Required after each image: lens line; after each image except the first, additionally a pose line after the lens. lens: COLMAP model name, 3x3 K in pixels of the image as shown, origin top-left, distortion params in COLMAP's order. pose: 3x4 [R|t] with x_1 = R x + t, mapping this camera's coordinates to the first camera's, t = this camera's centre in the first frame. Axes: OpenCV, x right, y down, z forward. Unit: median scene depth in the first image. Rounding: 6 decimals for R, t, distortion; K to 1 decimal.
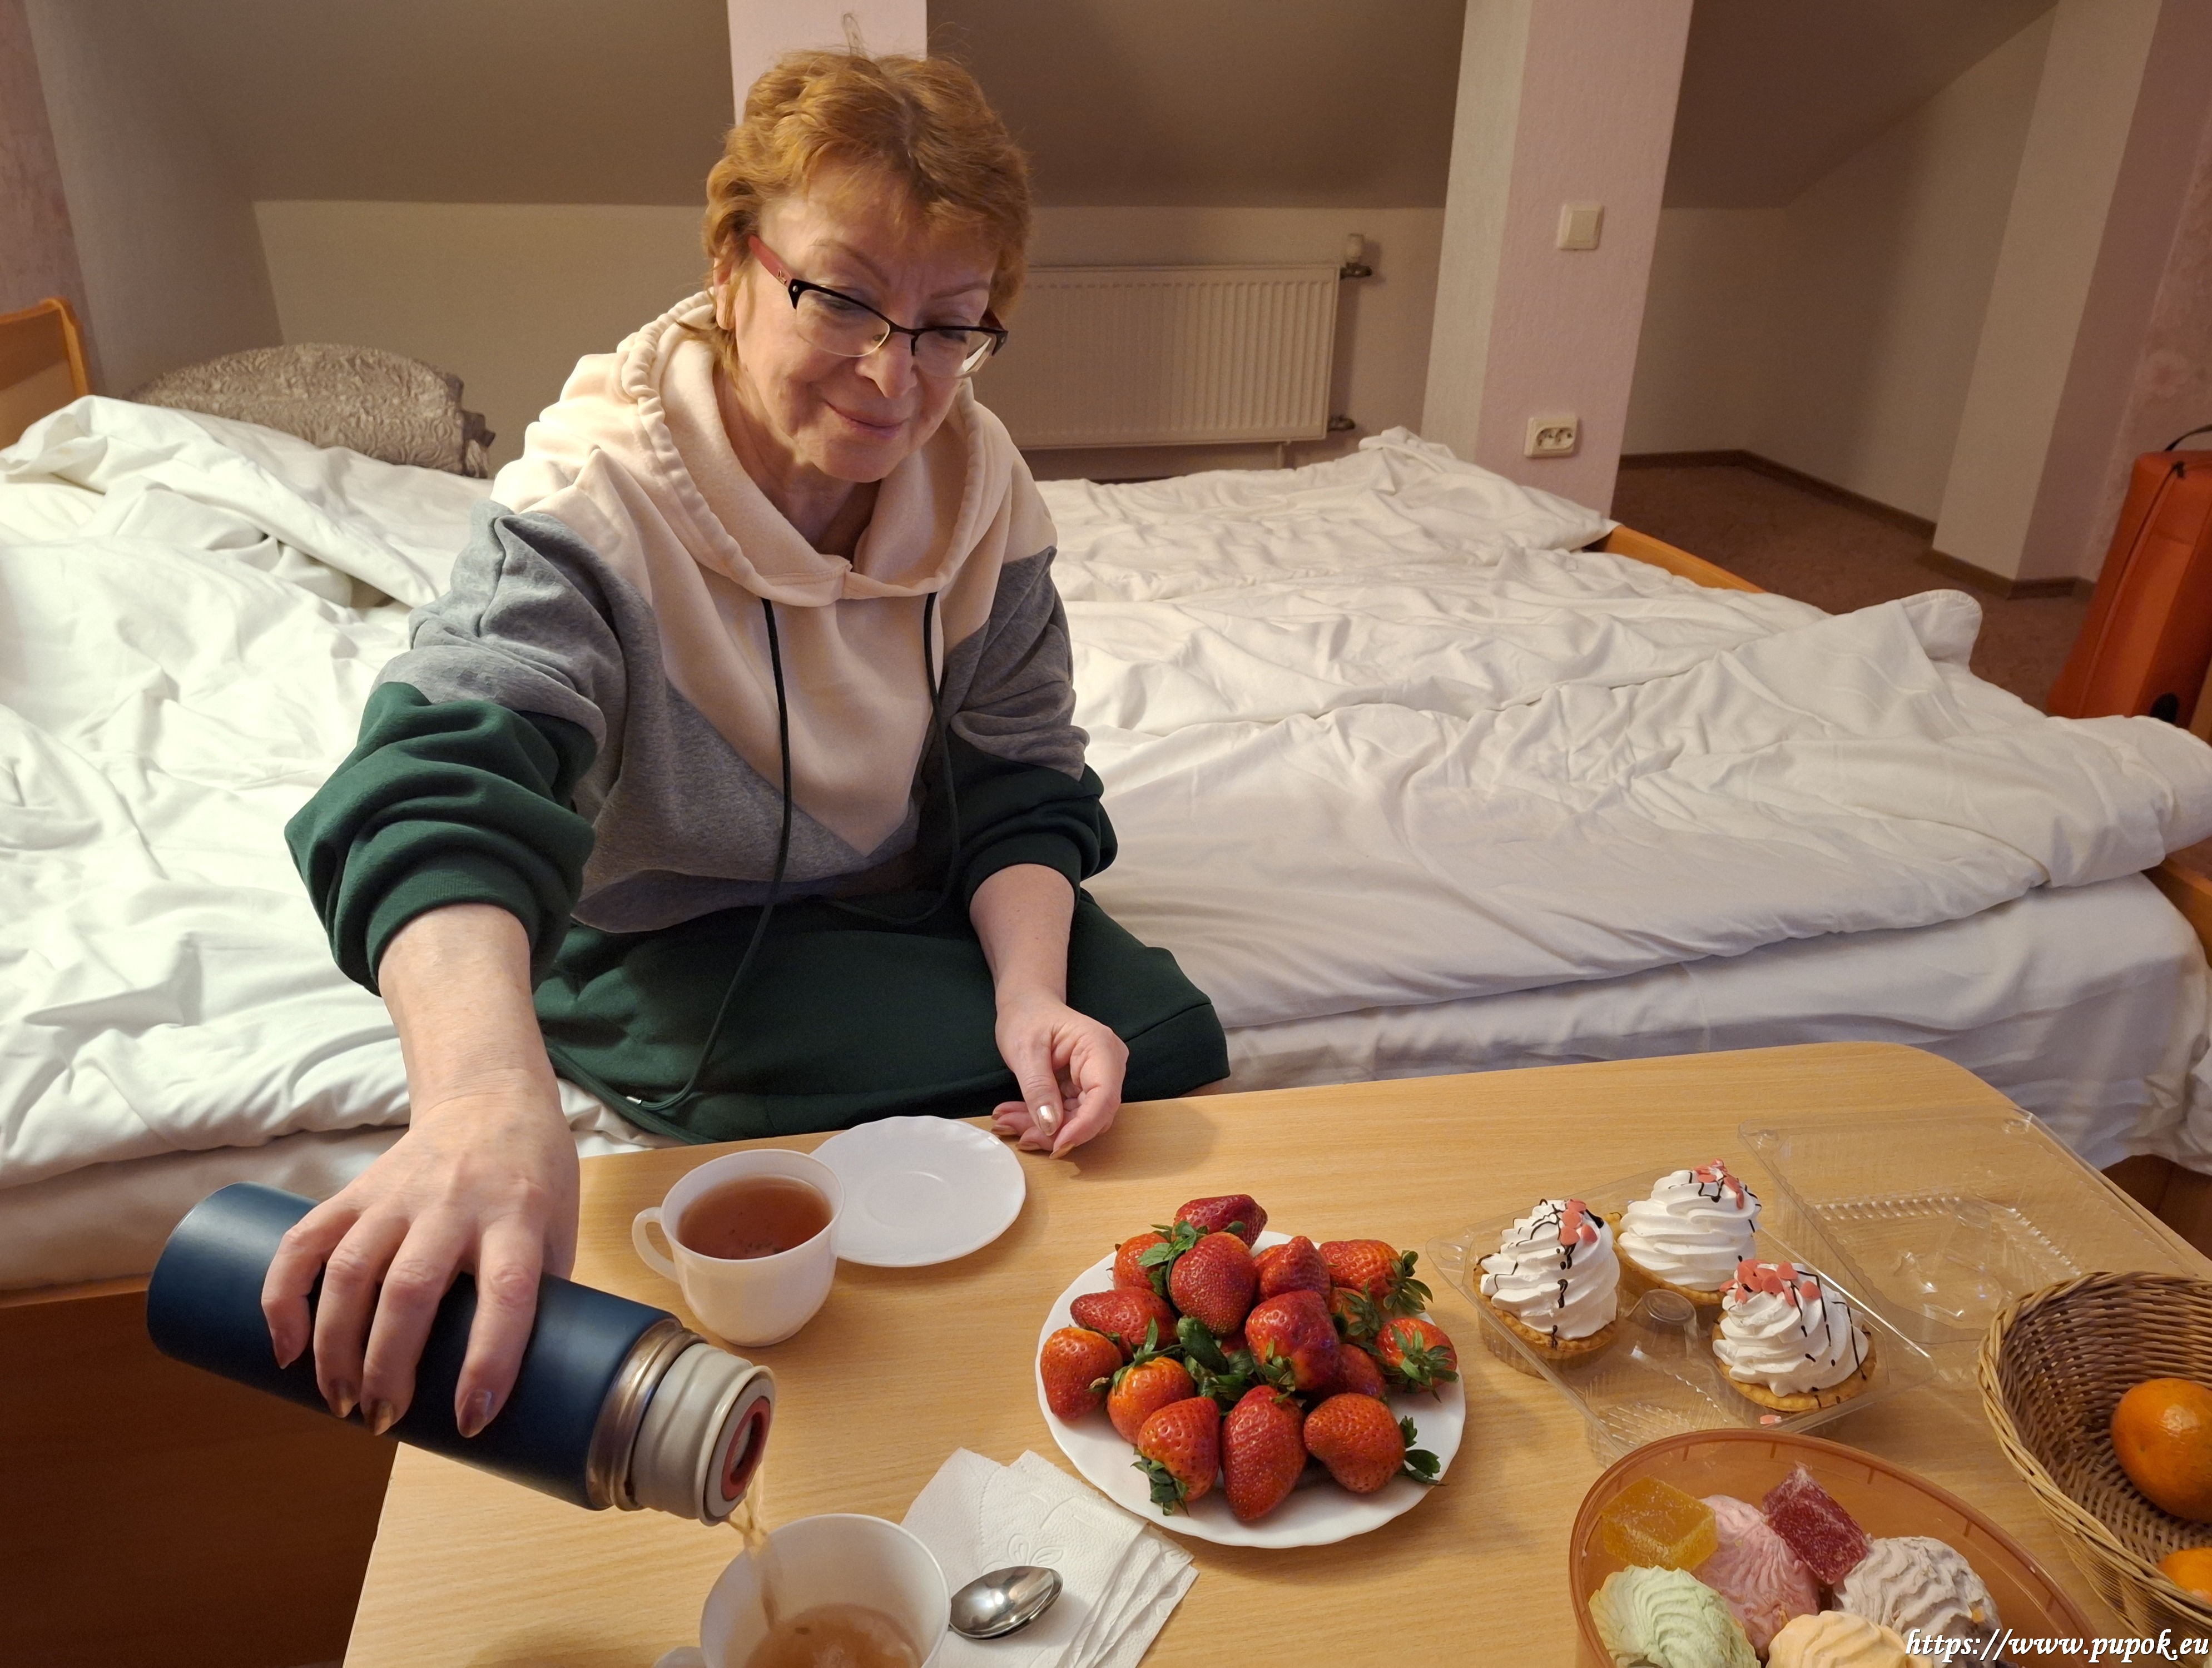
lens RADIAL K [[1517.0, 0, 1106.0], [0, 1517.0, 834.0], [0, 0, 1]] dist [0.007181, -0.007327]
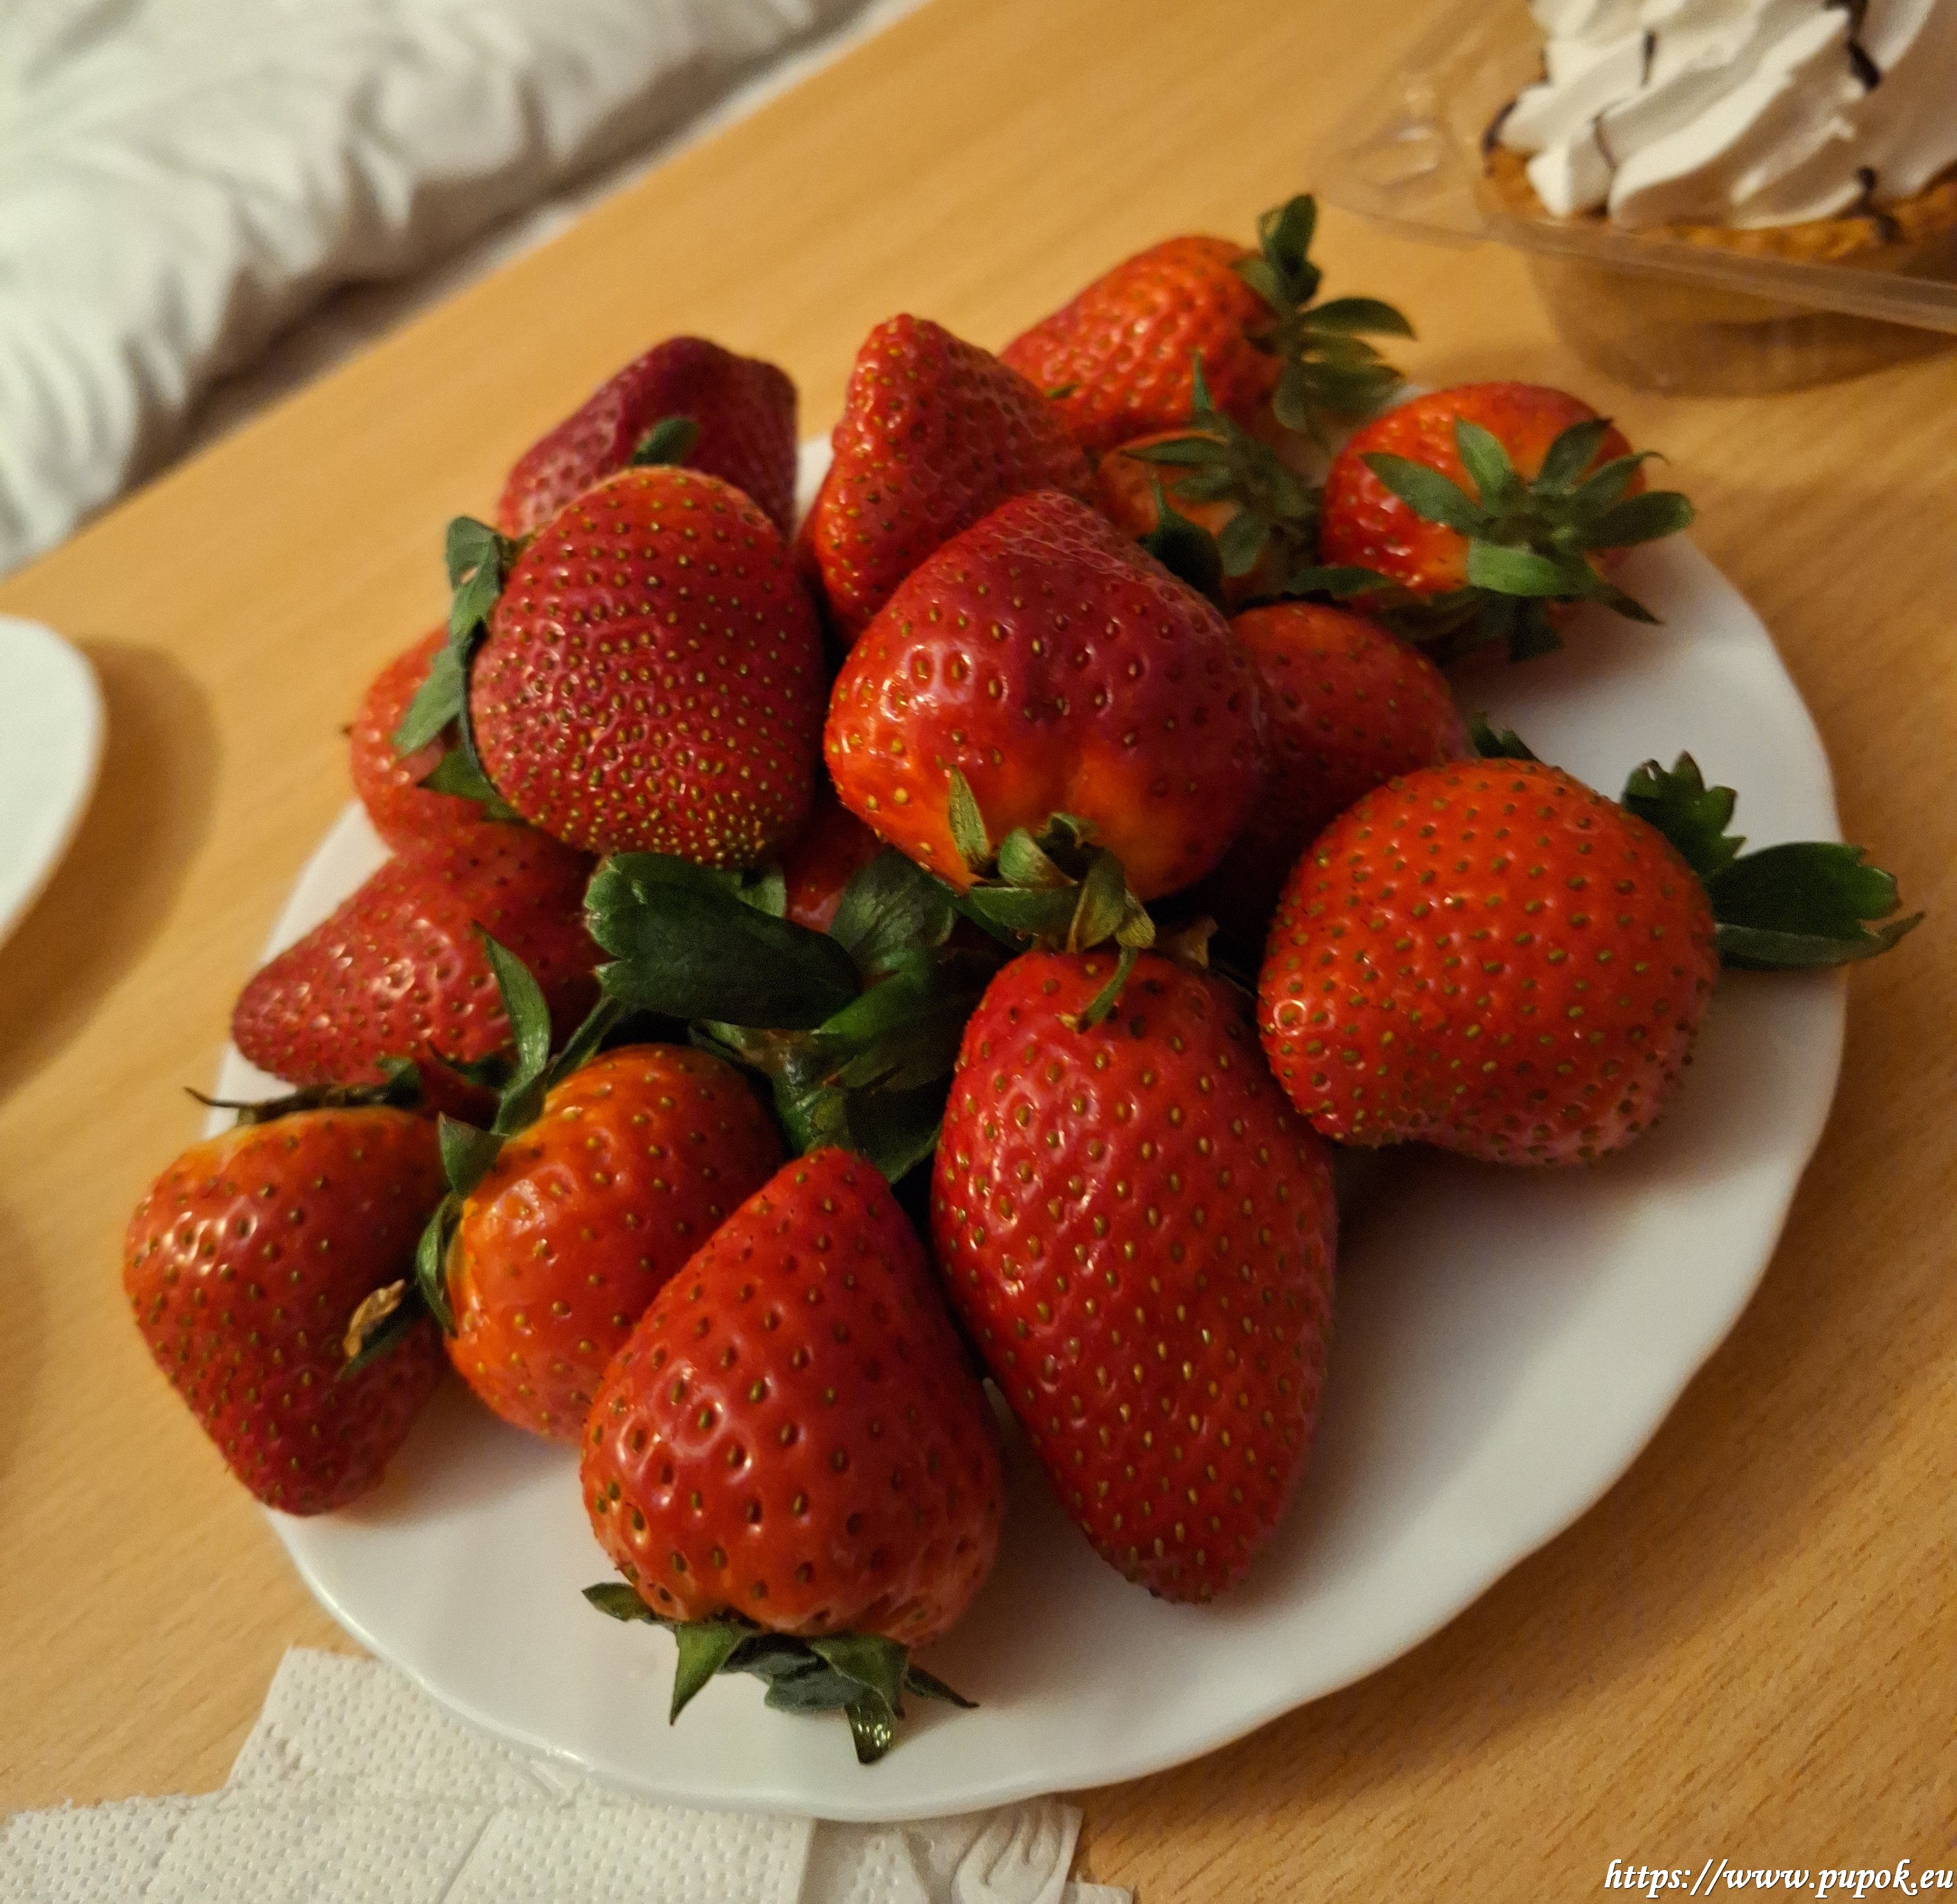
lens RADIAL K [[1532.3, 0, 978.5], [0, 1532.3, 952.0], [0, 0, 1]] dist [0.075525, -0.089598]
pose [[0.865724, -0.499765, -0.027513, 0.098610], [0.458944, 0.770673, 0.442078, 0.241949], [-0.199732, -0.395345, 0.896554, 0.744542]]
